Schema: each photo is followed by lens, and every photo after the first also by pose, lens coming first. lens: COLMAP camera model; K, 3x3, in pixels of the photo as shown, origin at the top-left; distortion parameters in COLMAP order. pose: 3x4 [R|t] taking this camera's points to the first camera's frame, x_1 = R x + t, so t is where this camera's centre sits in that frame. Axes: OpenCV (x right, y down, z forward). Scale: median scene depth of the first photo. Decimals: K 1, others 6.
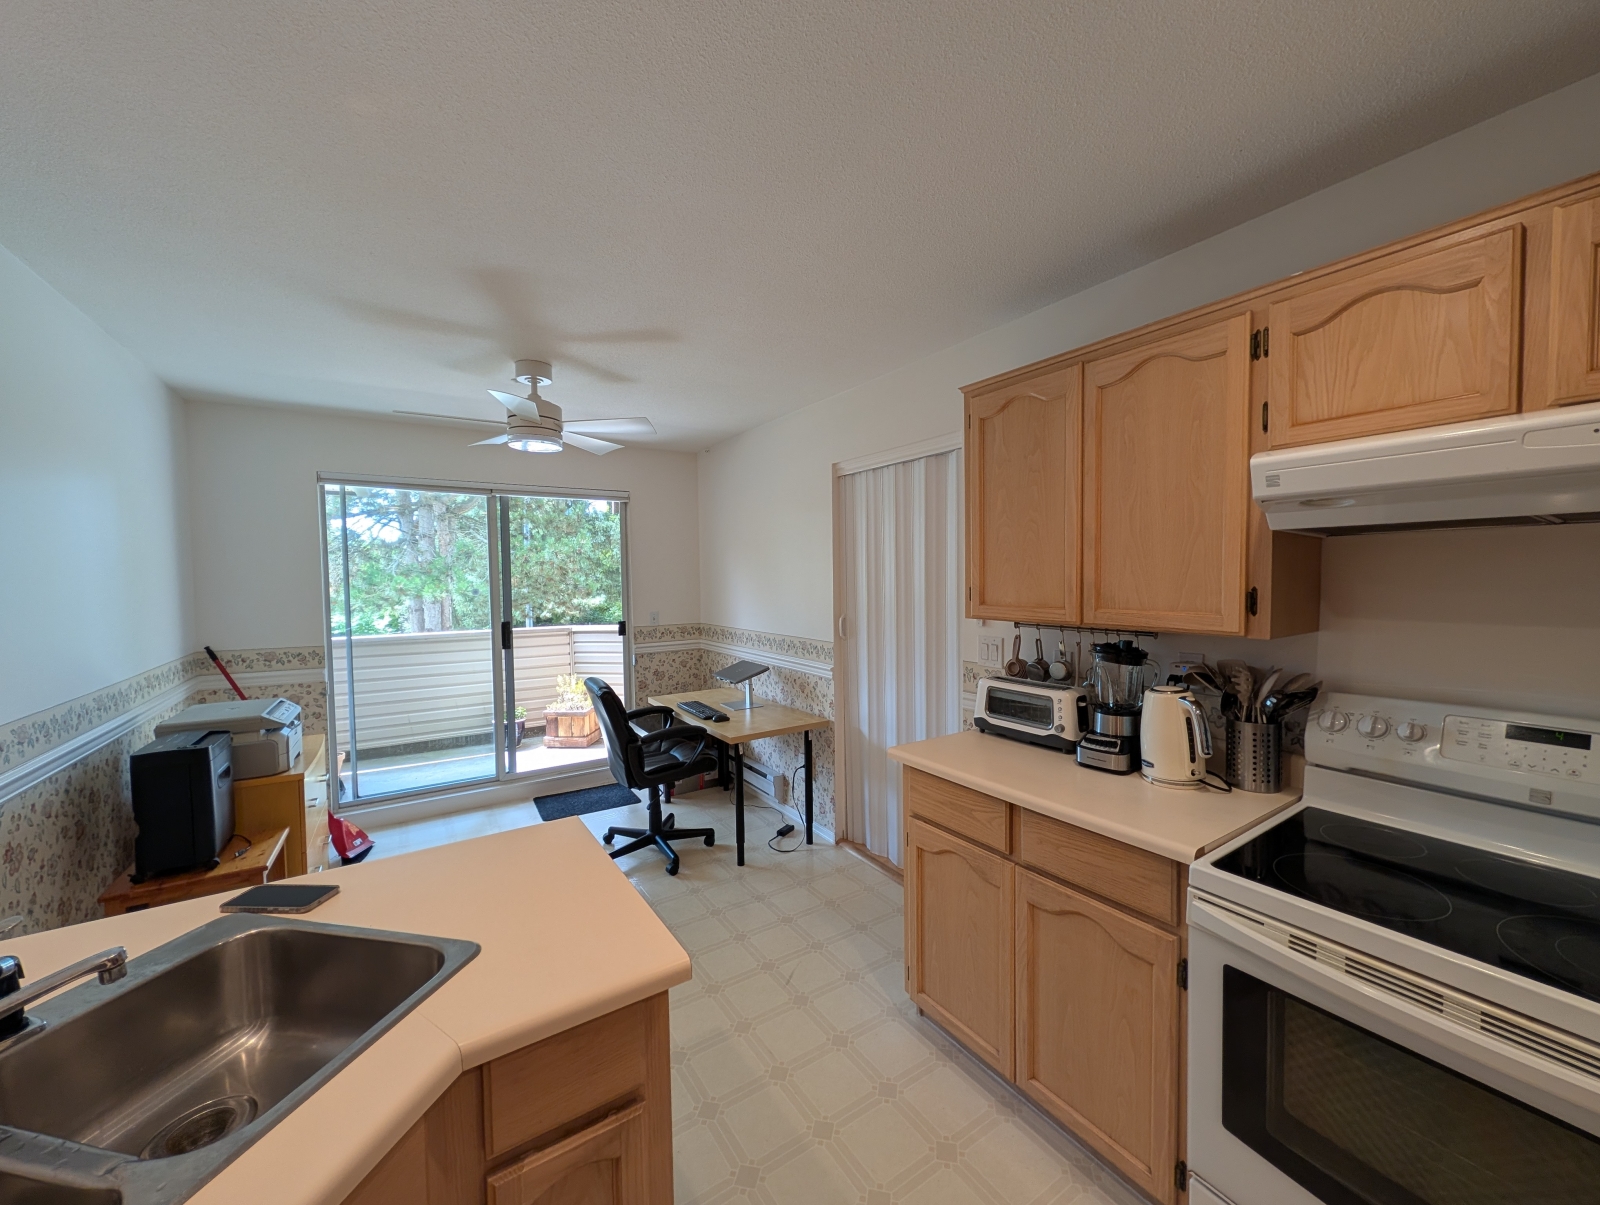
lens RADIAL K [[614.2, 0, 796.0], [0, 614.2, 602.8], [0, 0, 1]] dist [-0.000185, 0.000026]
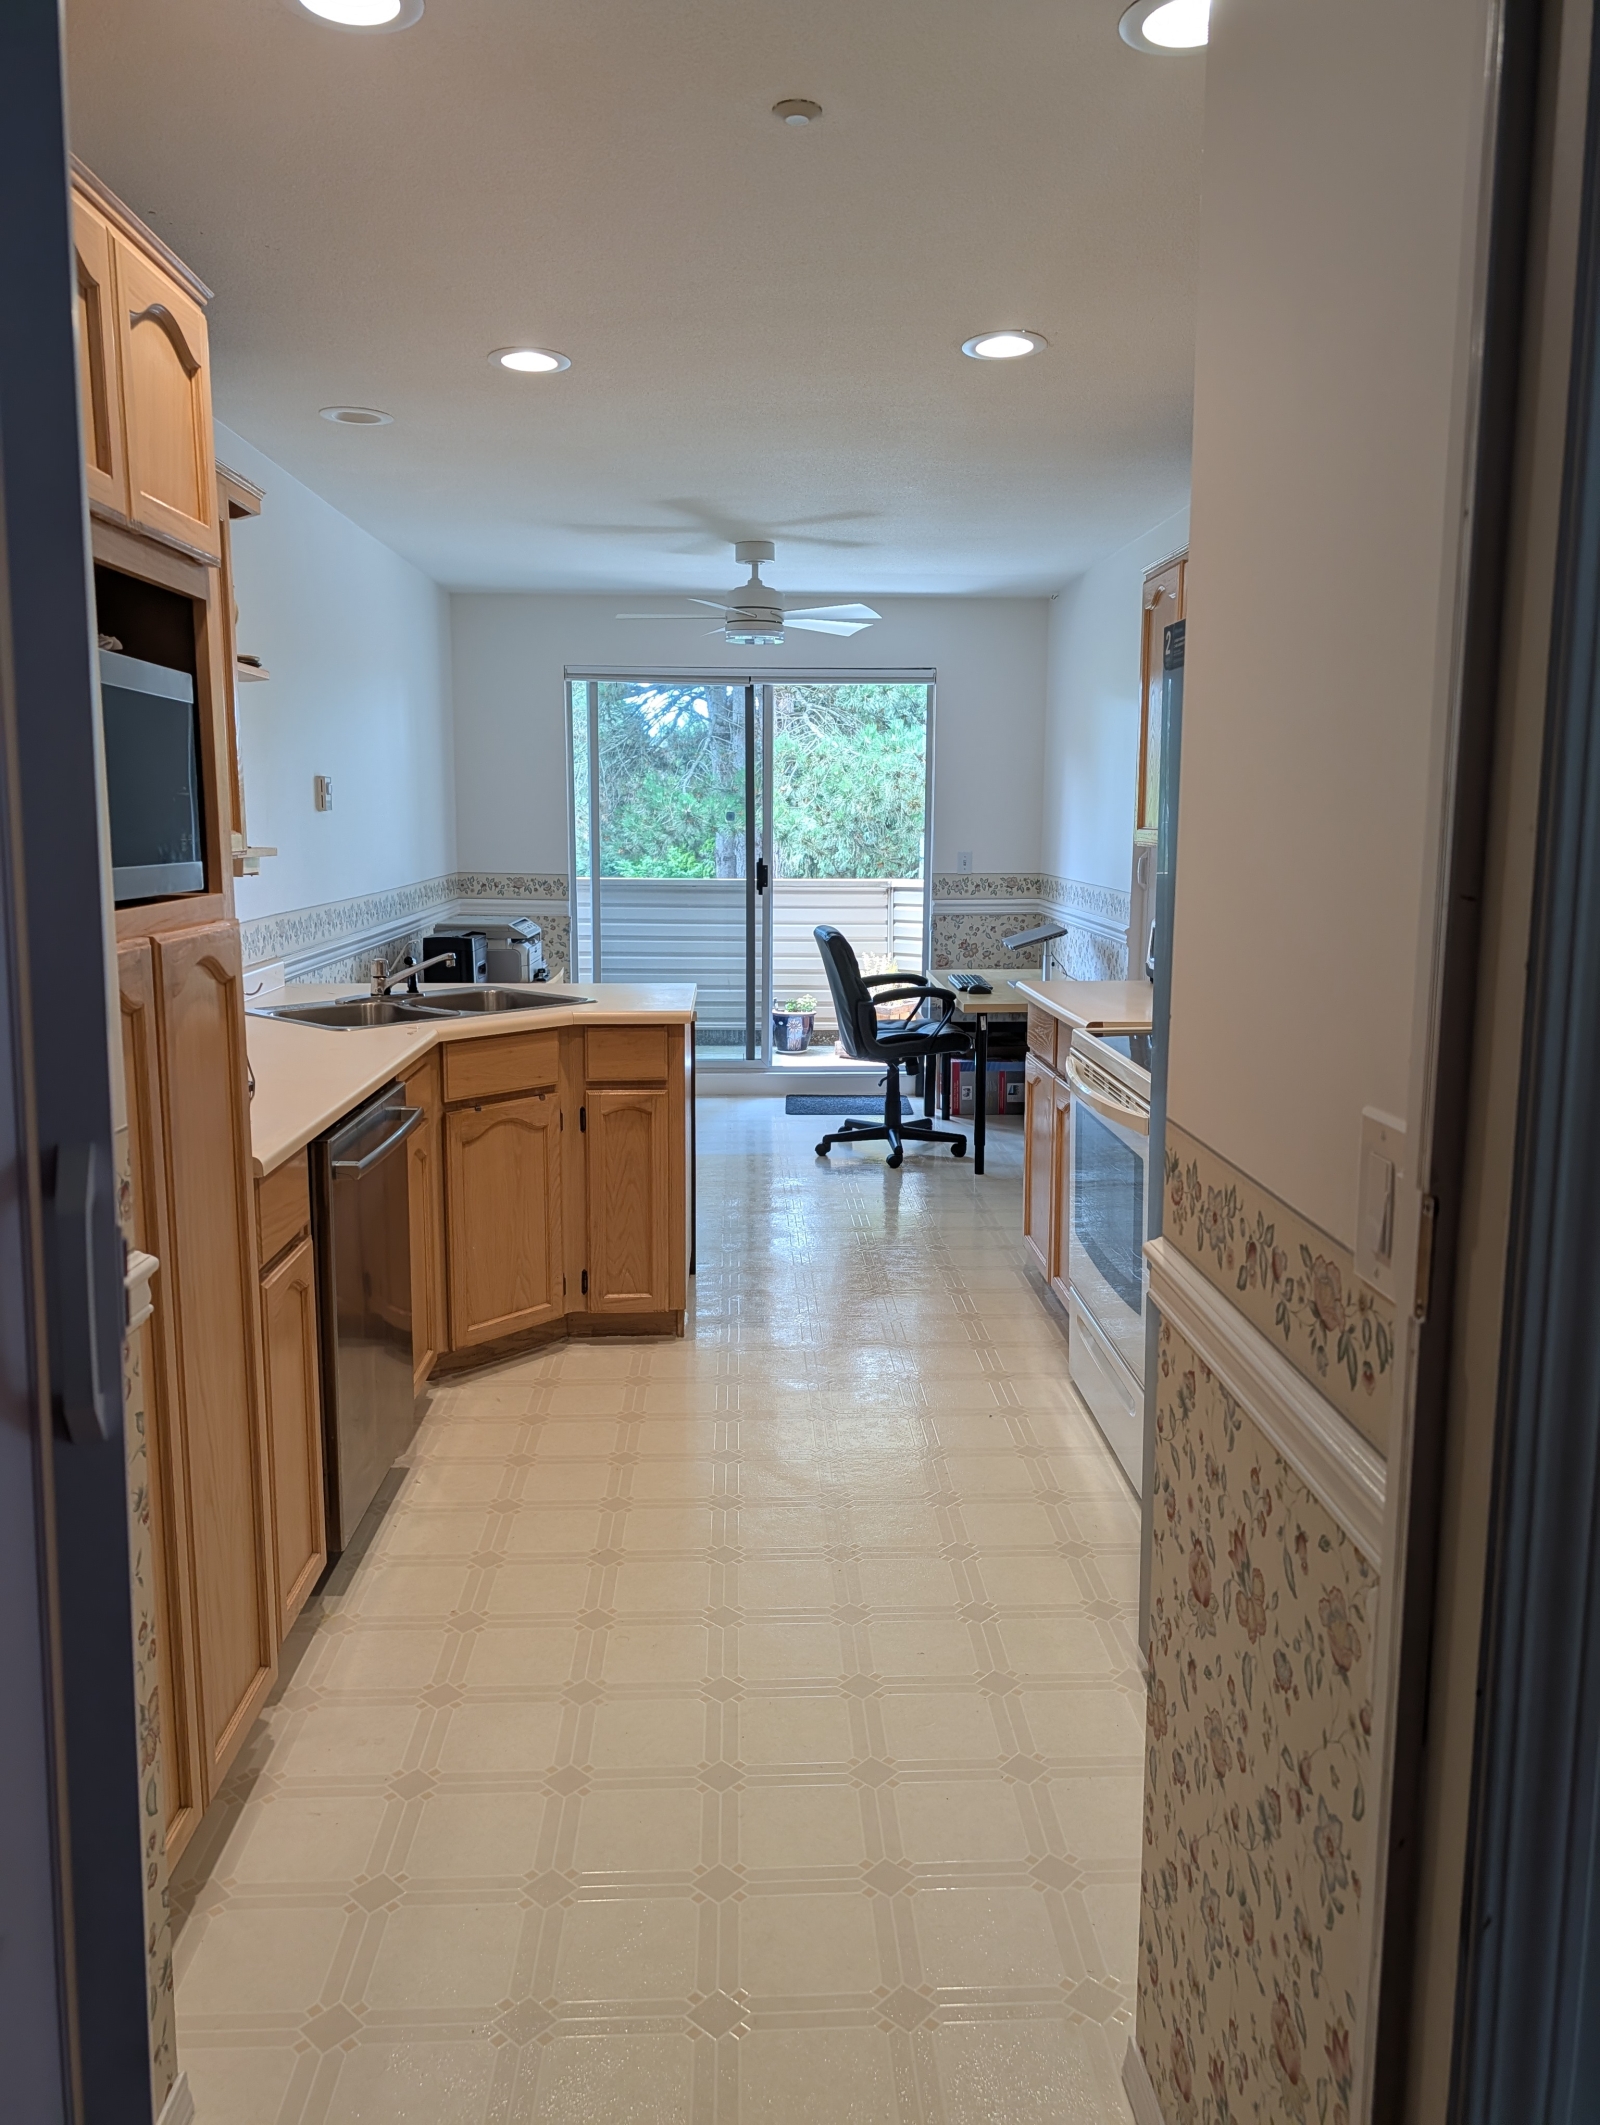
lens RADIAL K [[1541.7, 0, 802.2], [0, 1541.7, 1054.5], [0, 0, 1]] dist [0.017586, -0.004677]
pose [[0.857587, 0.096410, -0.505223, 0.627650], [-0.037890, 0.991448, 0.124879, 0.038530], [0.512942, -0.087952, 0.853906, -0.697065]]
